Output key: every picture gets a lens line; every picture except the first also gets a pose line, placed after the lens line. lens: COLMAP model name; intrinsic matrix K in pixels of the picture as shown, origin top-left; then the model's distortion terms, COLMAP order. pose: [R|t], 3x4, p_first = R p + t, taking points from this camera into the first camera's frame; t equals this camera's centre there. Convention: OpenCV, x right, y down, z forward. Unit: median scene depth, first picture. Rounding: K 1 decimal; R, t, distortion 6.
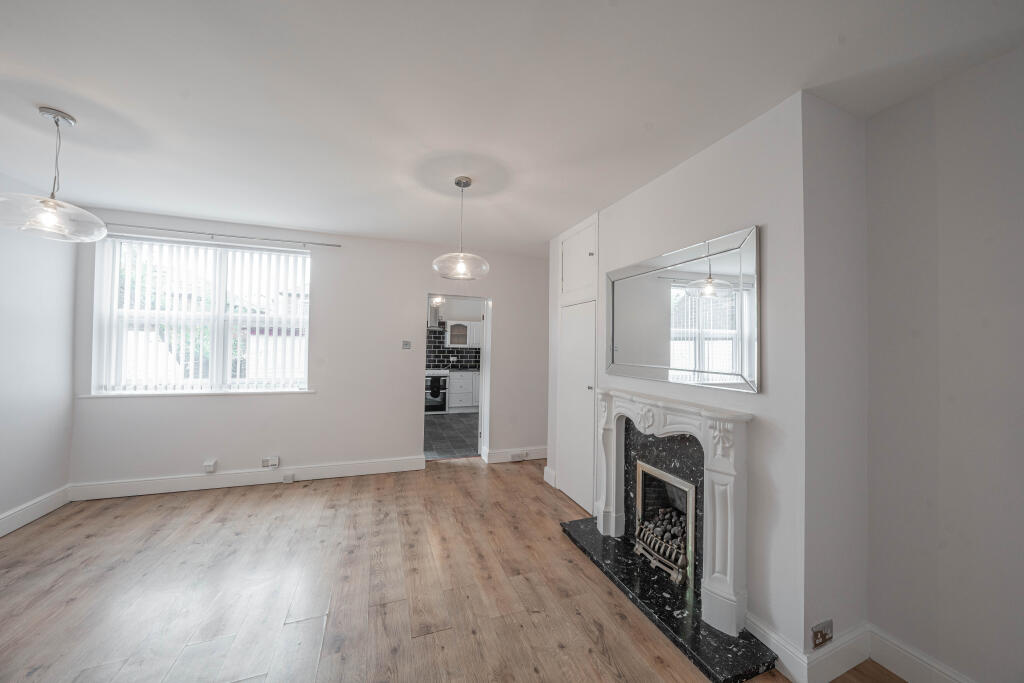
lens RADIAL K [[353.4, 0, 511.3], [0, 353.4, 338.2], [0, 0, 1]] dist [-0.029780, 0.006970]
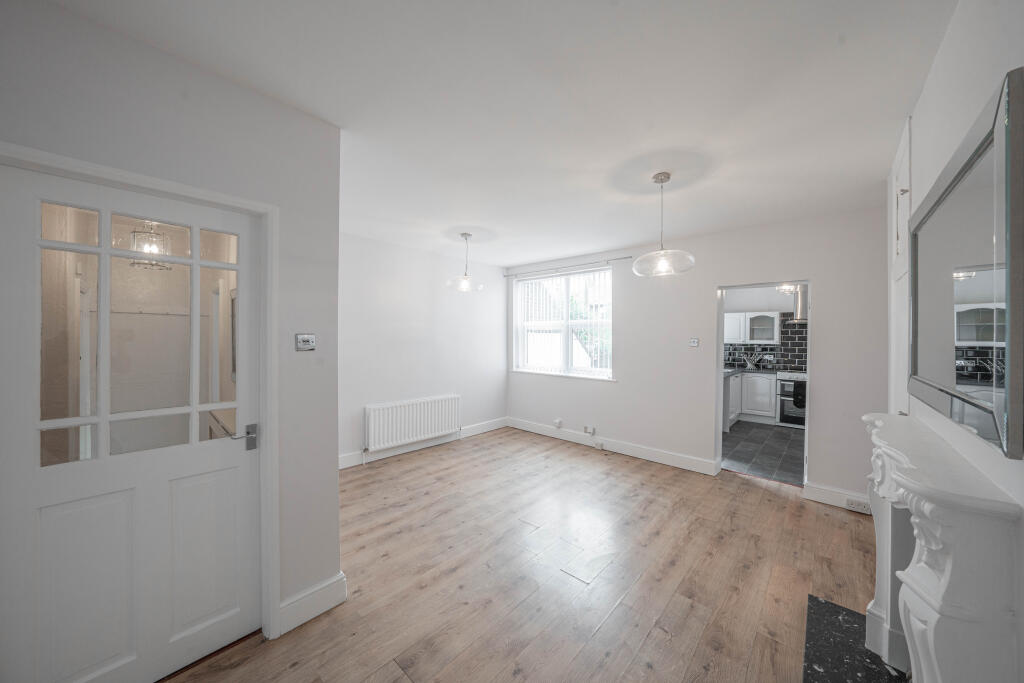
lens RADIAL K [[353.4, 0, 511.3], [0, 353.4, 338.2], [0, 0, 1]] dist [-0.029780, 0.006970]
pose [[0.456754, -0.010353, -0.889533, 0.439267], [0.018773, 0.999822, -0.001997, -0.000936], [0.889395, -0.015788, 0.456867, 0.137665]]
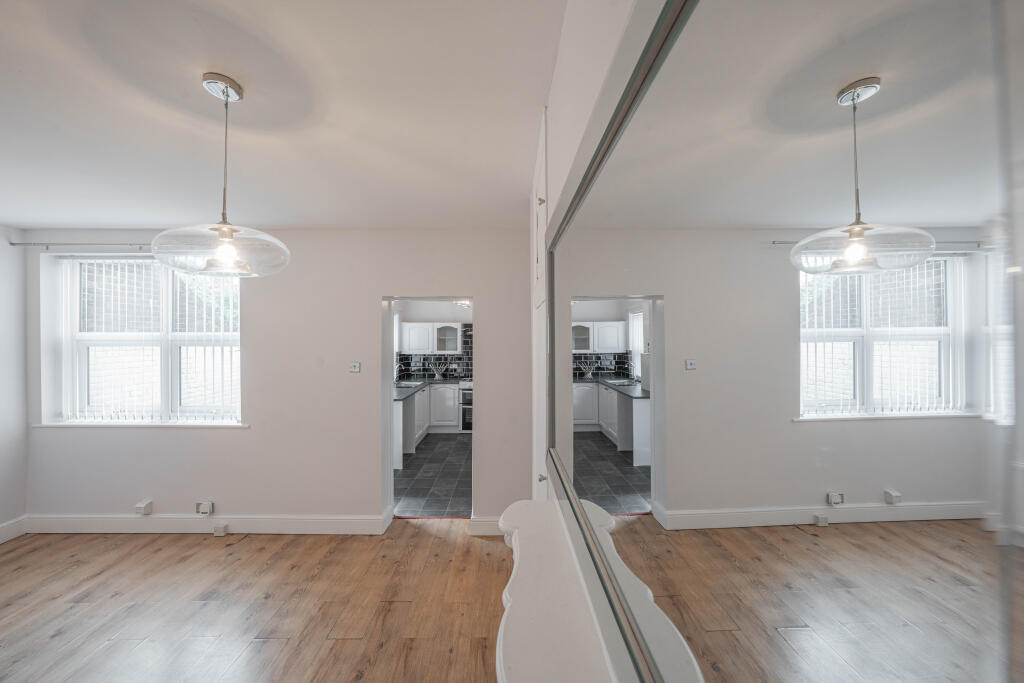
lens RADIAL K [[353.4, 0, 511.3], [0, 353.4, 338.2], [0, 0, 1]] dist [-0.029780, 0.006970]
pose [[0.943310, -0.018687, -0.331387, 0.344558], [0.024364, 0.999619, 0.012986, -0.057257], [0.331018, -0.020324, 0.943406, 0.532517]]
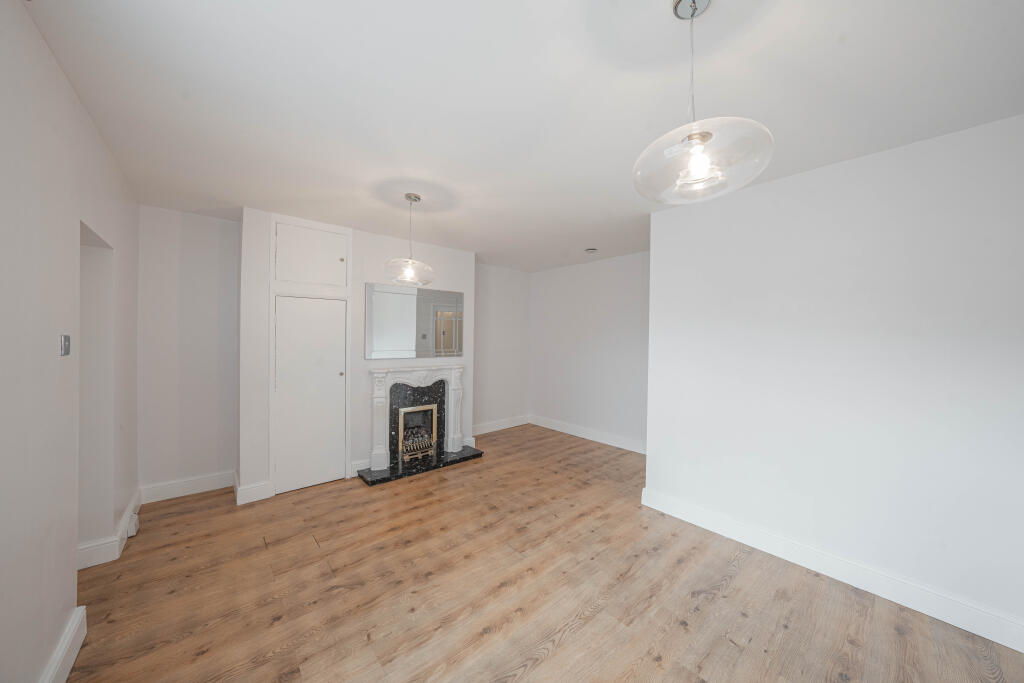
lens RADIAL K [[353.4, 0, 511.3], [0, 353.4, 338.2], [0, 0, 1]] dist [-0.029780, 0.006970]
pose [[-0.362212, -0.027535, 0.931689, -1.068184], [-0.040686, 0.999078, 0.013709, -0.017546], [-0.931207, -0.032941, -0.362998, 0.894959]]
